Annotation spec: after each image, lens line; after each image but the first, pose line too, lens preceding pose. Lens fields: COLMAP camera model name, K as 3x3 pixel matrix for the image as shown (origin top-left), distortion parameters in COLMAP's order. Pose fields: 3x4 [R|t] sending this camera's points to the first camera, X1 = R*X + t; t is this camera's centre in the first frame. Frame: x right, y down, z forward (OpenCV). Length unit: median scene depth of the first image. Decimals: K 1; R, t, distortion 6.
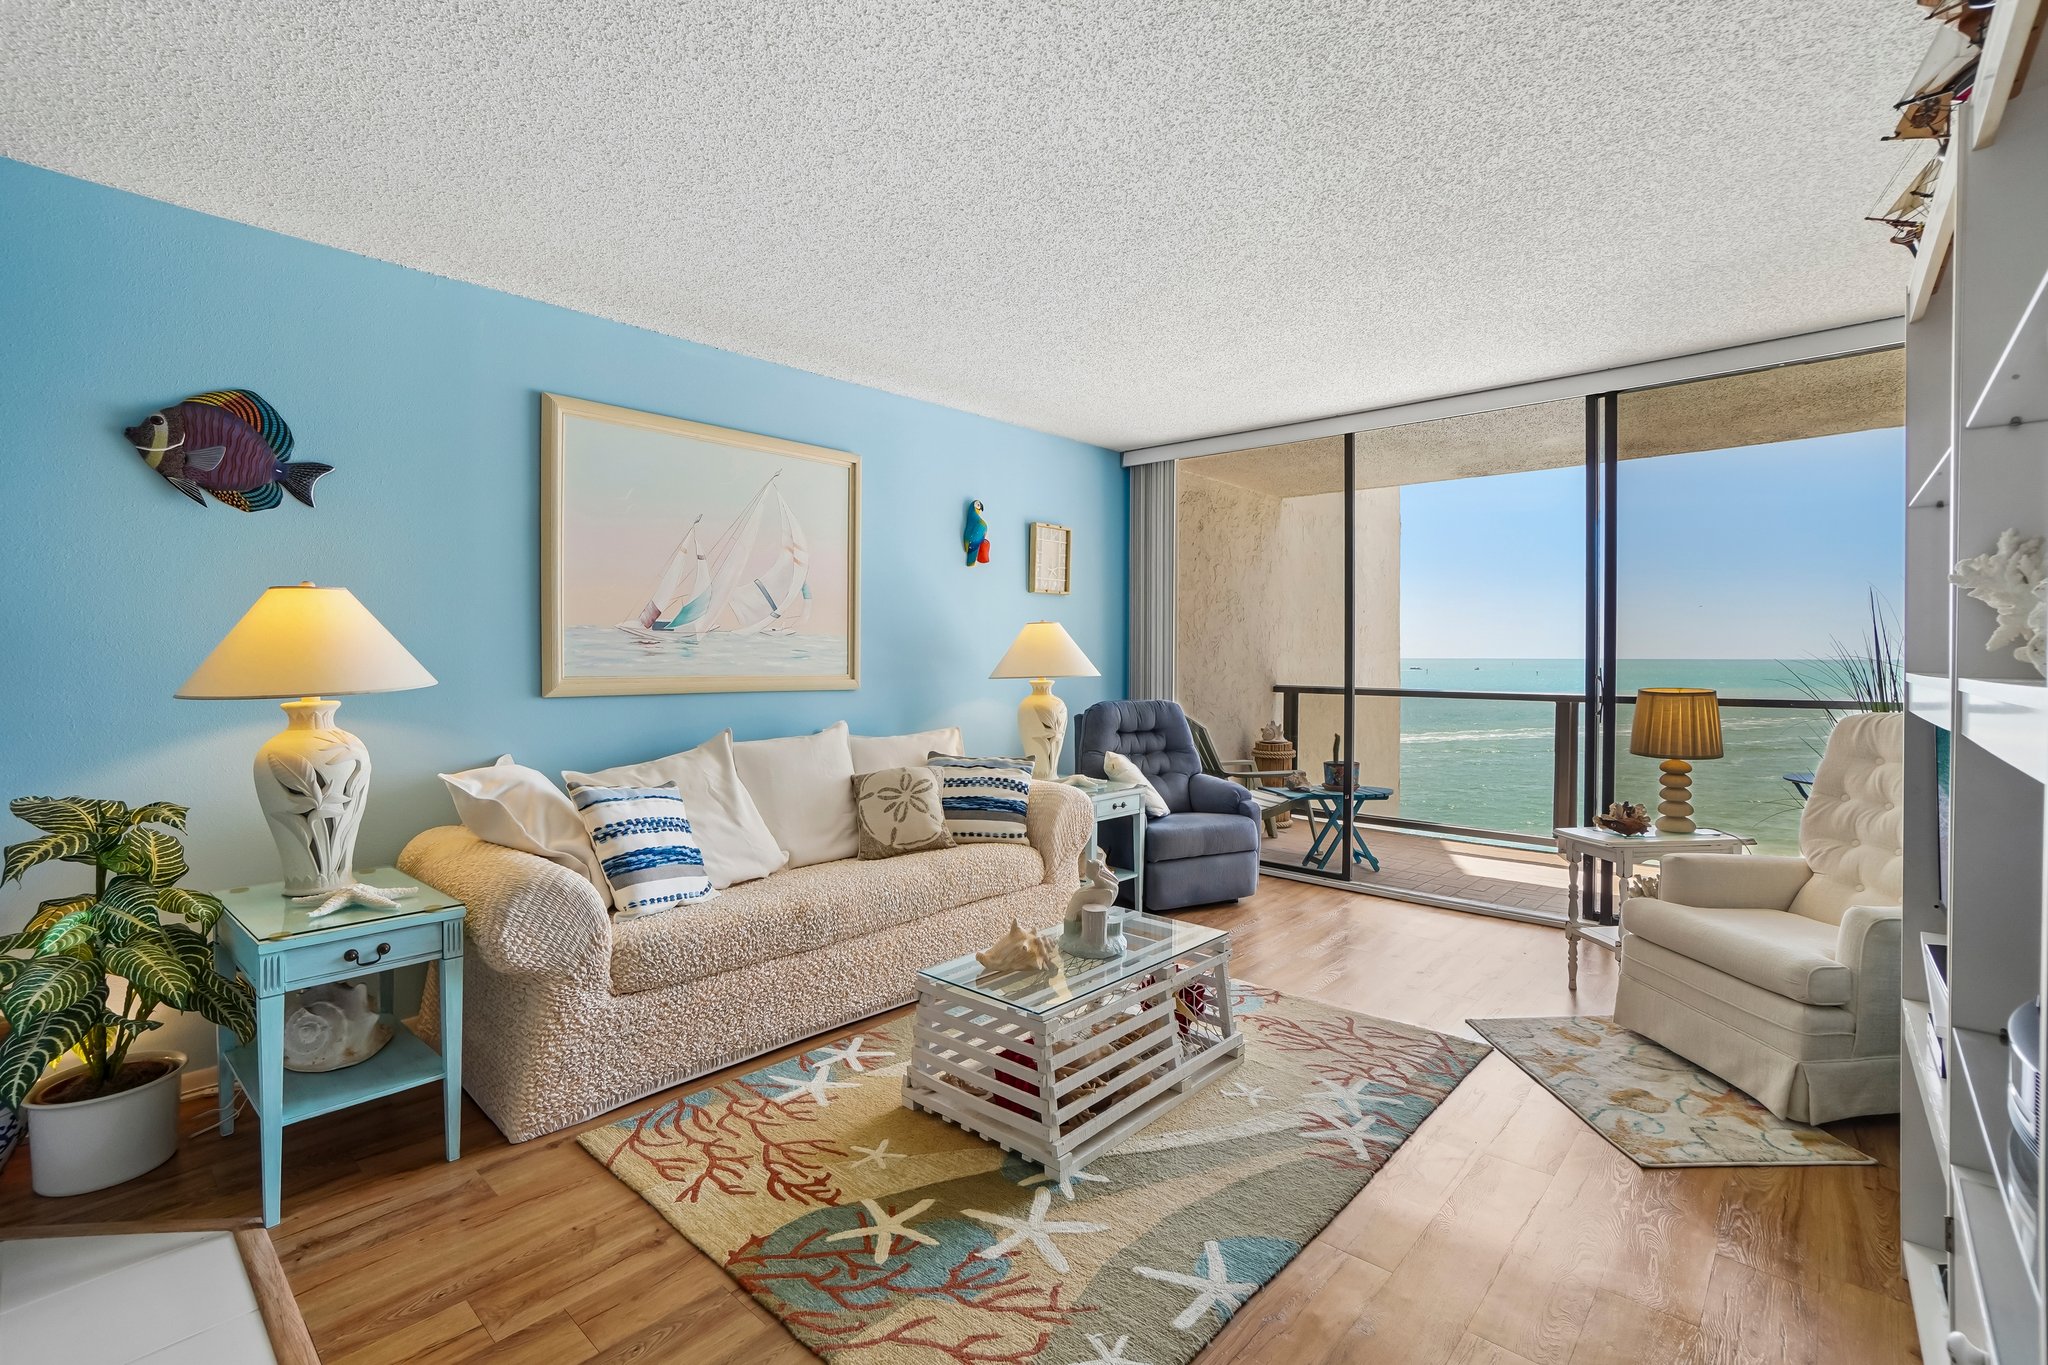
lens RADIAL K [[921.3, 0, 1025.6], [0, 921.3, 675.4], [0, 0, 1]] dist [-0.048820, 0.023474]
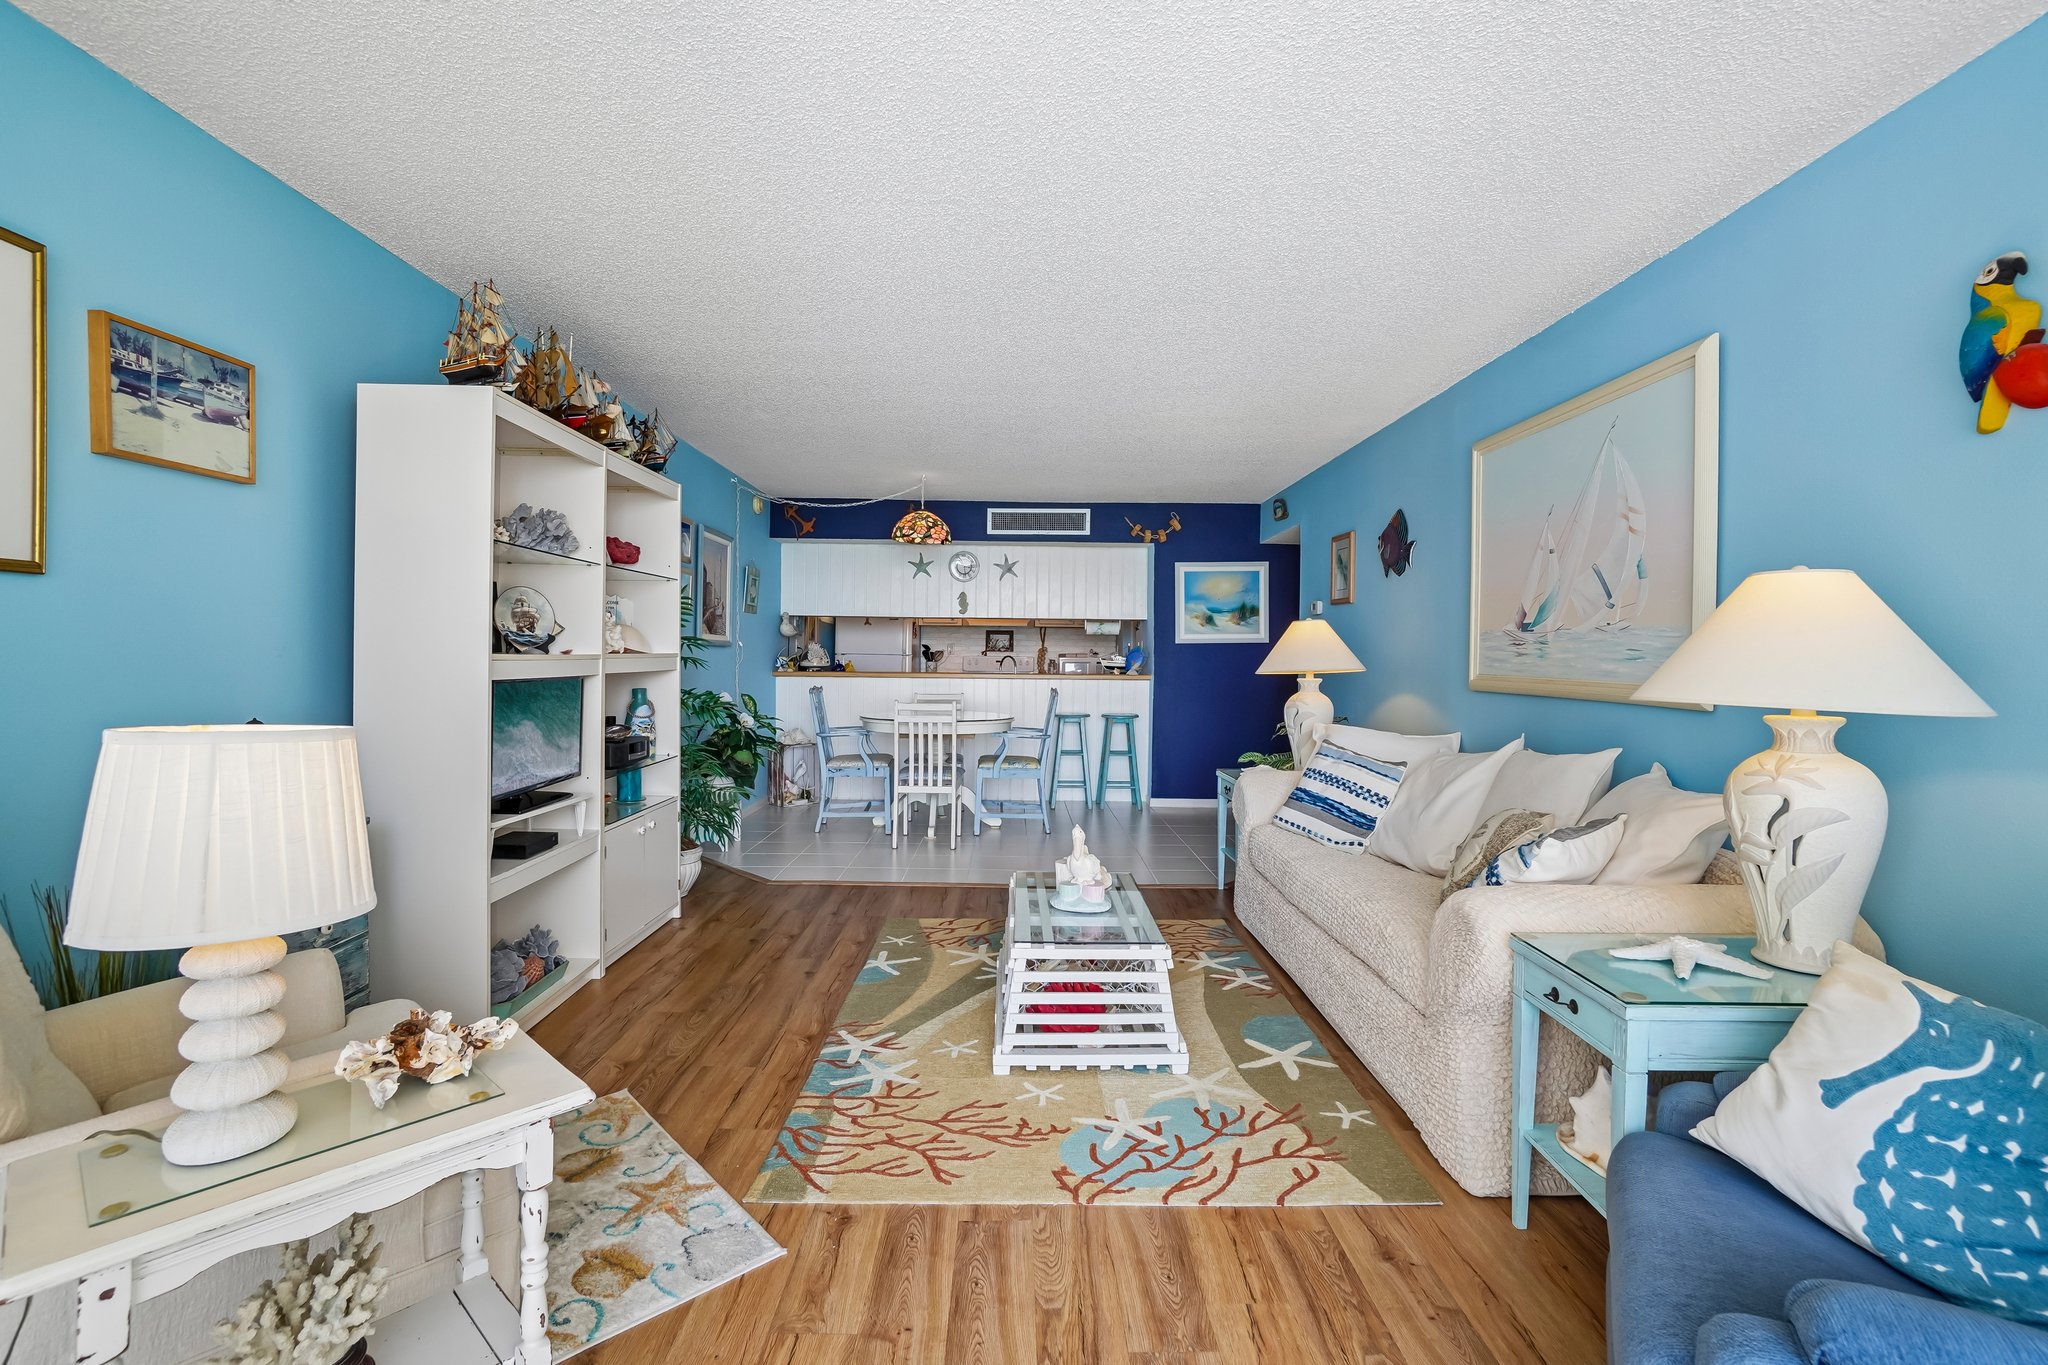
lens RADIAL K [[920.6, 0, 1033.4], [0, 920.6, 653.0], [0, 0, 1]] dist [-0.000438, 0.022925]
pose [[-0.726125, -0.011210, -0.687471, 0.972089], [-0.024496, 0.999654, 0.009573, -0.031045], [0.687126, 0.023792, -0.726148, 1.903545]]
